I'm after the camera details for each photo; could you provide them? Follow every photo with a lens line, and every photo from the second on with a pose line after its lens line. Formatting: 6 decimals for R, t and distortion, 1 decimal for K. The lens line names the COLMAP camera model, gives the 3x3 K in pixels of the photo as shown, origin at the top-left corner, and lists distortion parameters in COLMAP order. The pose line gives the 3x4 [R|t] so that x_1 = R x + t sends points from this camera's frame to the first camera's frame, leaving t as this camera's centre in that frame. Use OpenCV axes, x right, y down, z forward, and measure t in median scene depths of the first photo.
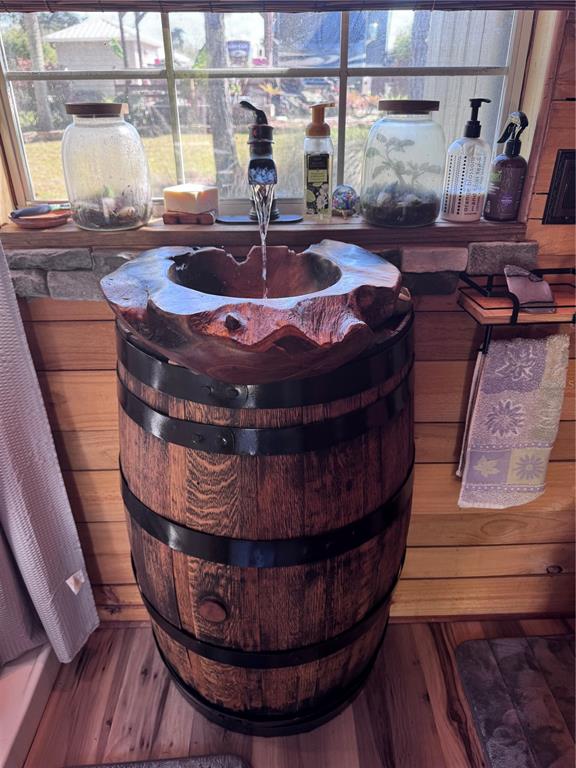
lens RADIAL K [[536.7, 0, 288.9], [0, 536.7, 382.0], [0, 0, 1]] dist [0.052977, -0.052441]
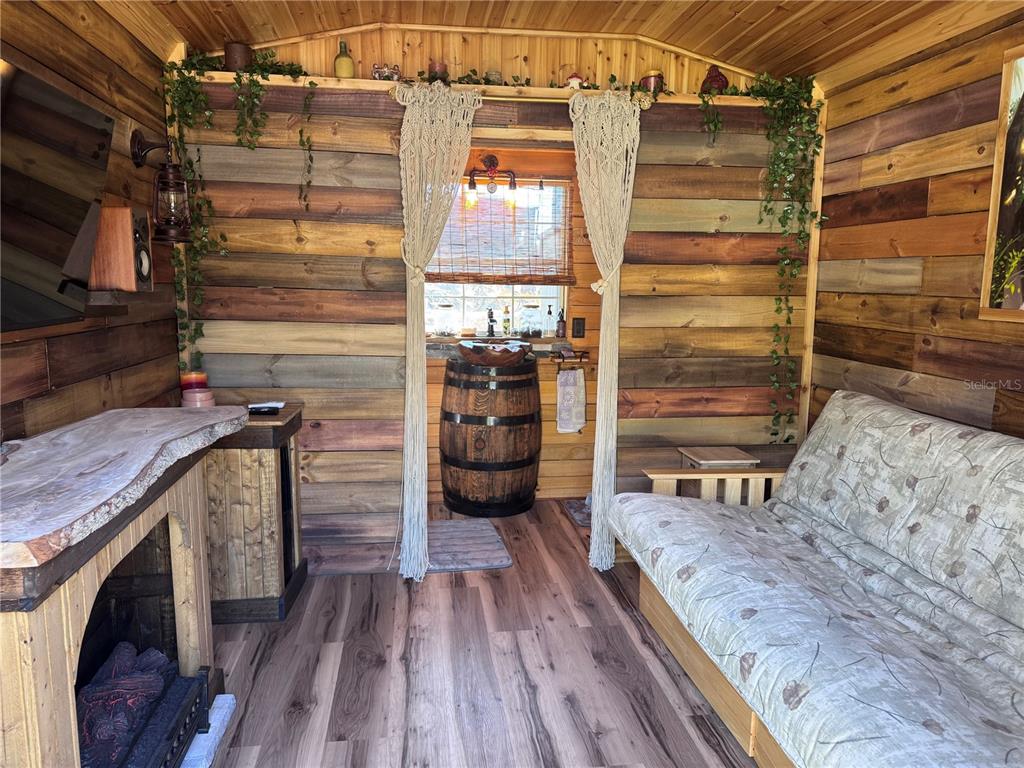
lens RADIAL K [[715.7, 0, 512.4], [0, 715.7, 386.4], [0, 0, 1]] dist [0.052977, -0.052441]
pose [[0.992368, 0.001507, 0.123300, -0.475037], [0.039689, 0.942809, -0.330962, 1.511850], [-0.116747, 0.333330, 0.935554, -3.153048]]
